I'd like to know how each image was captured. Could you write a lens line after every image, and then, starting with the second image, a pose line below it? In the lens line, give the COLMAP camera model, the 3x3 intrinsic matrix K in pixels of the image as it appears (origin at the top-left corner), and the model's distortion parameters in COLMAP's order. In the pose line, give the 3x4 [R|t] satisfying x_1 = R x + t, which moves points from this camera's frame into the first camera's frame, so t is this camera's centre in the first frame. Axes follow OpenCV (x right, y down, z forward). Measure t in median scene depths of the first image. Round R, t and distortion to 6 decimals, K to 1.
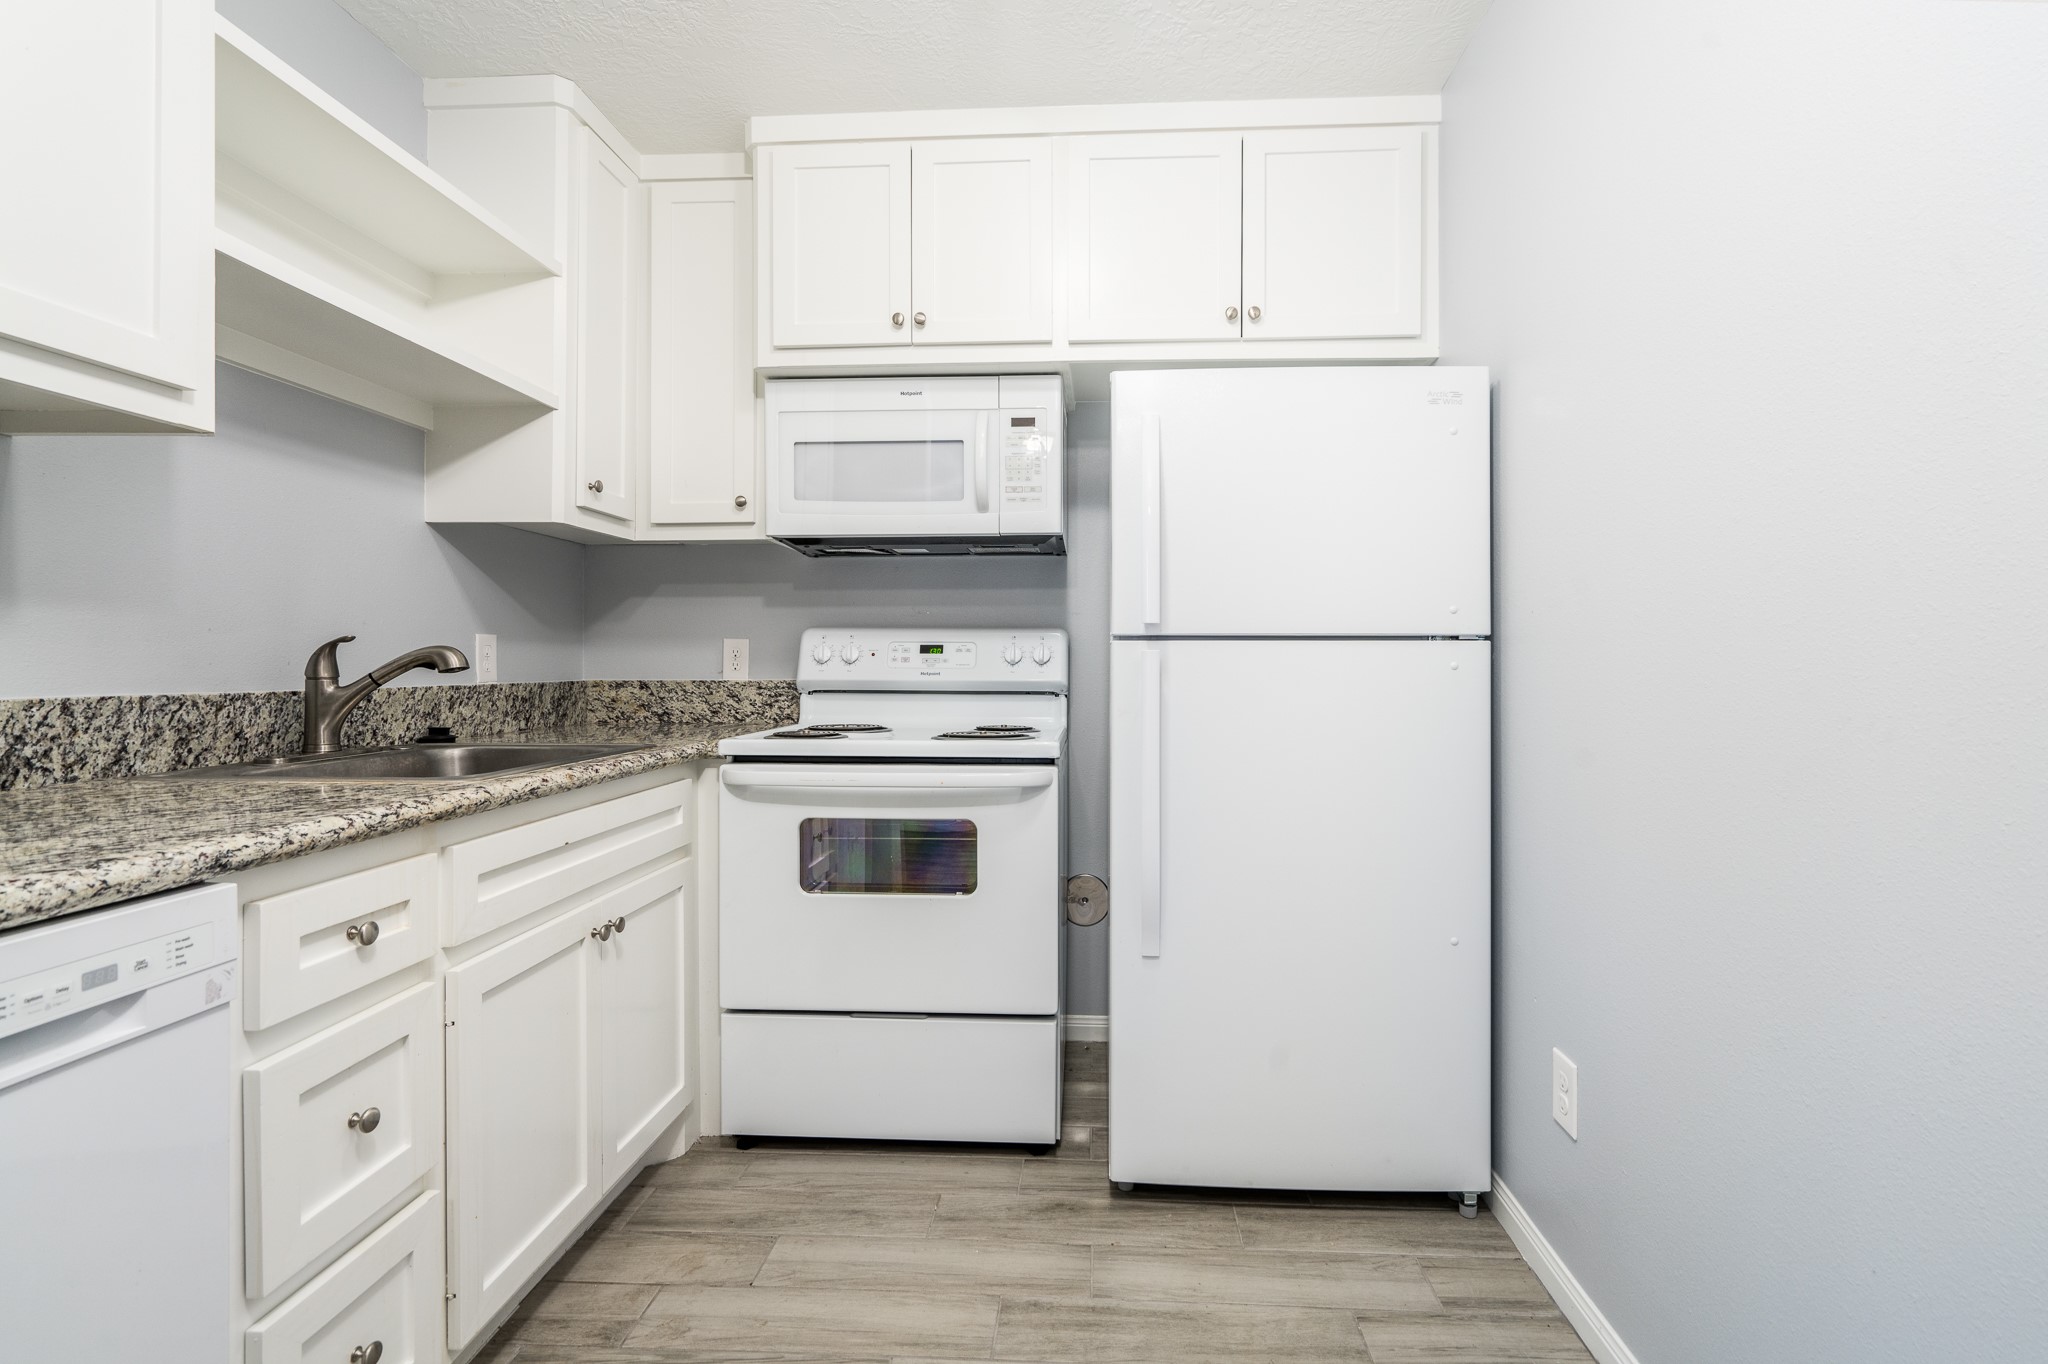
lens RADIAL K [[943.3, 0, 1066.2], [0, 943.3, 667.9], [0, 0, 1]] dist [-0.006469, 0.003394]
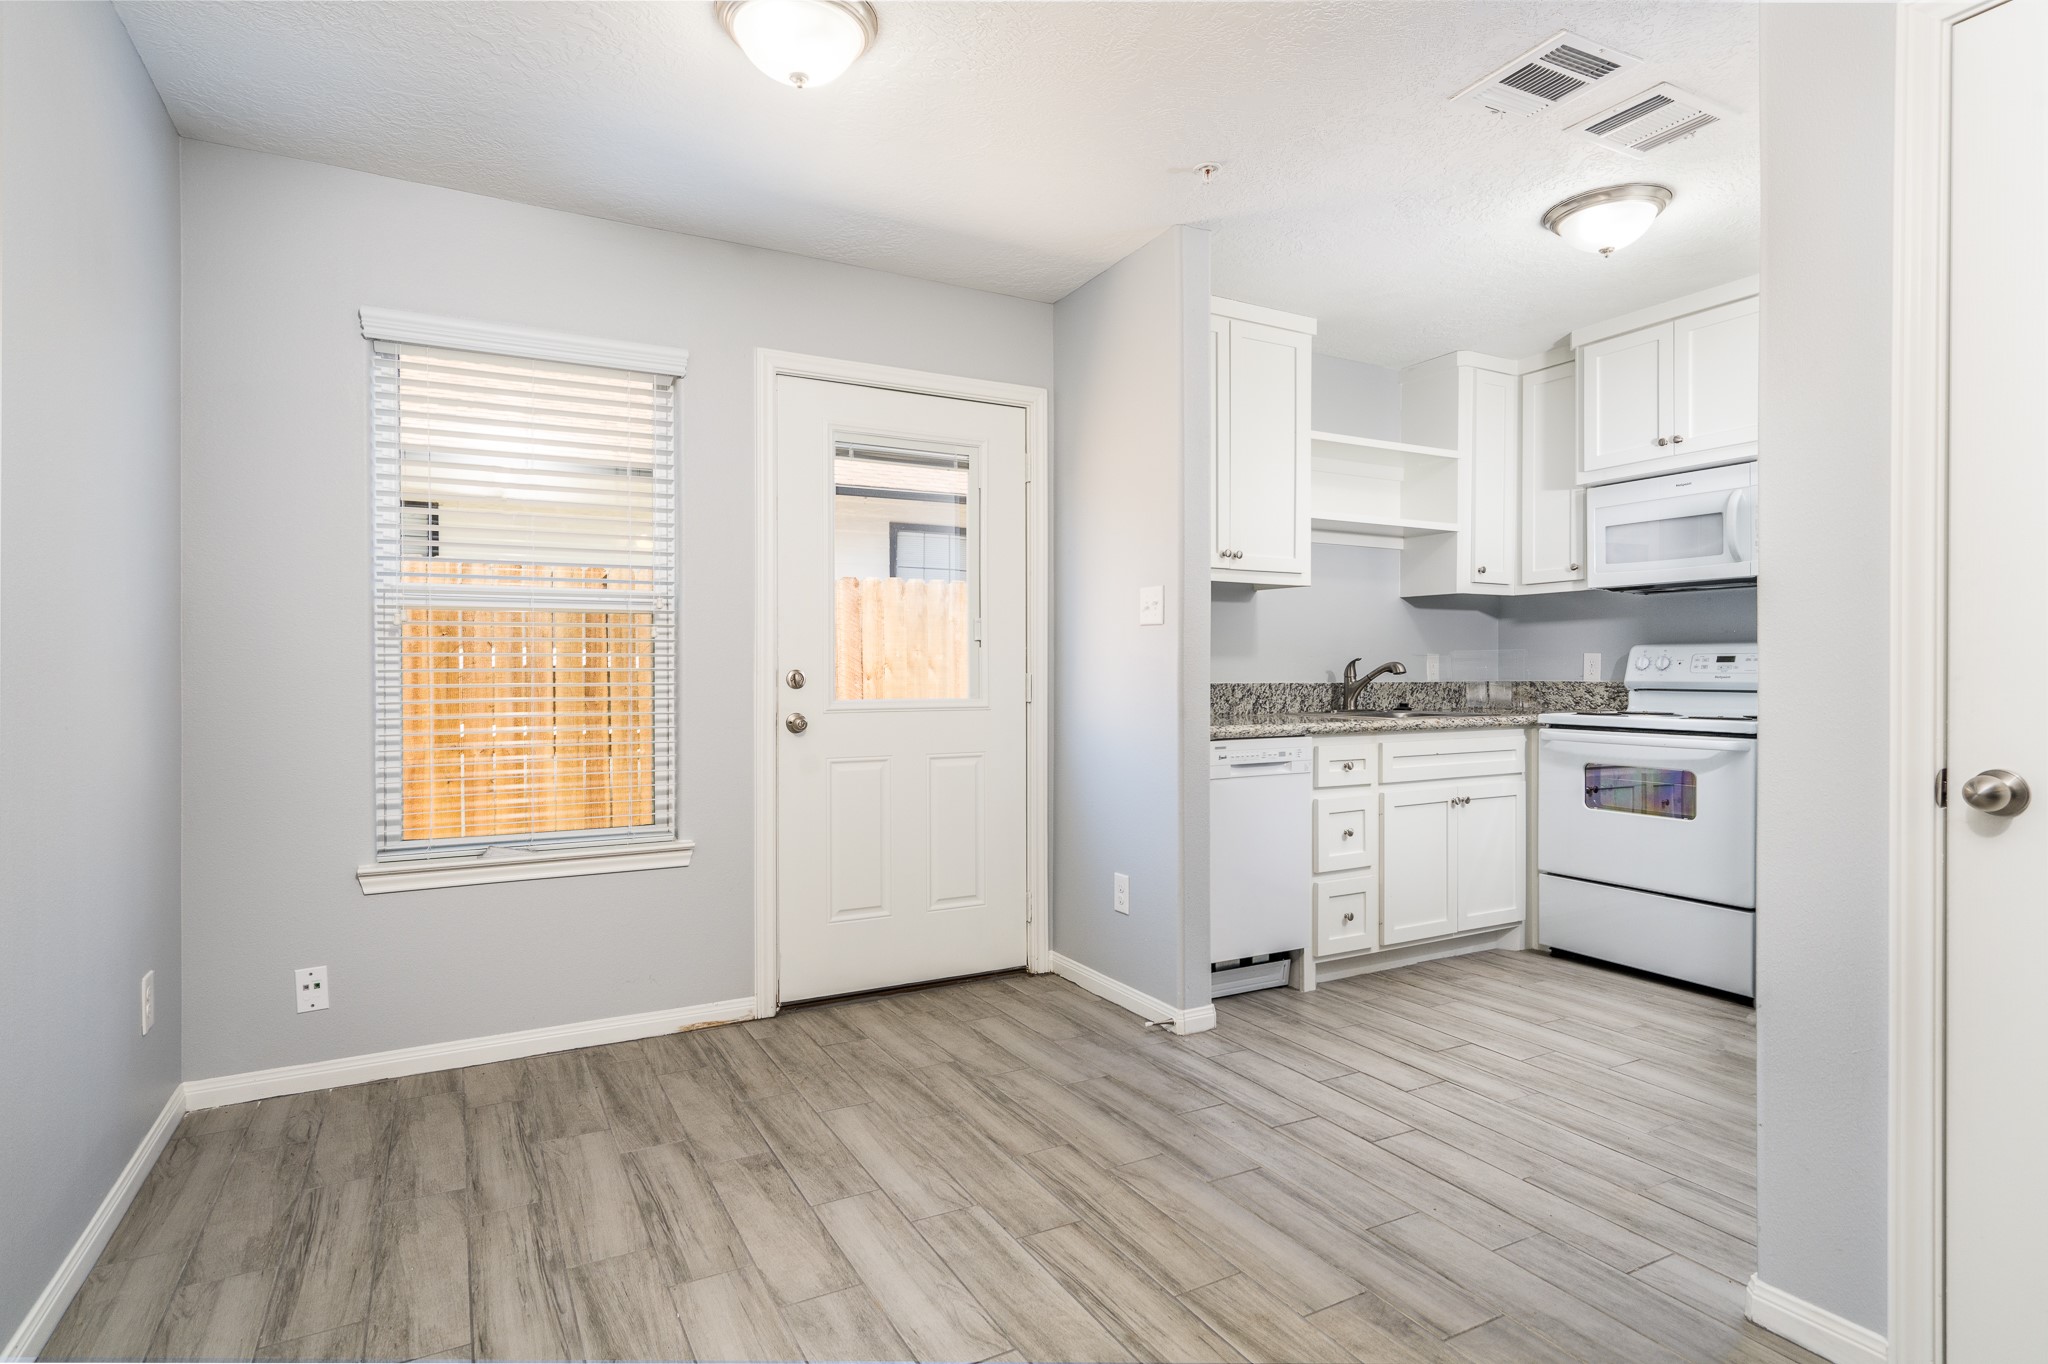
lens RADIAL K [[1037.3, 0, 1013.4], [0, 1037.3, 679.7], [0, 0, 1]] dist [0.016887, -0.000429]
pose [[0.506911, 0.004760, -0.861985, 0.769989], [-0.002289, 0.999989, 0.004176, 0.007485], [0.861995, -0.000144, 0.506916, -0.779211]]
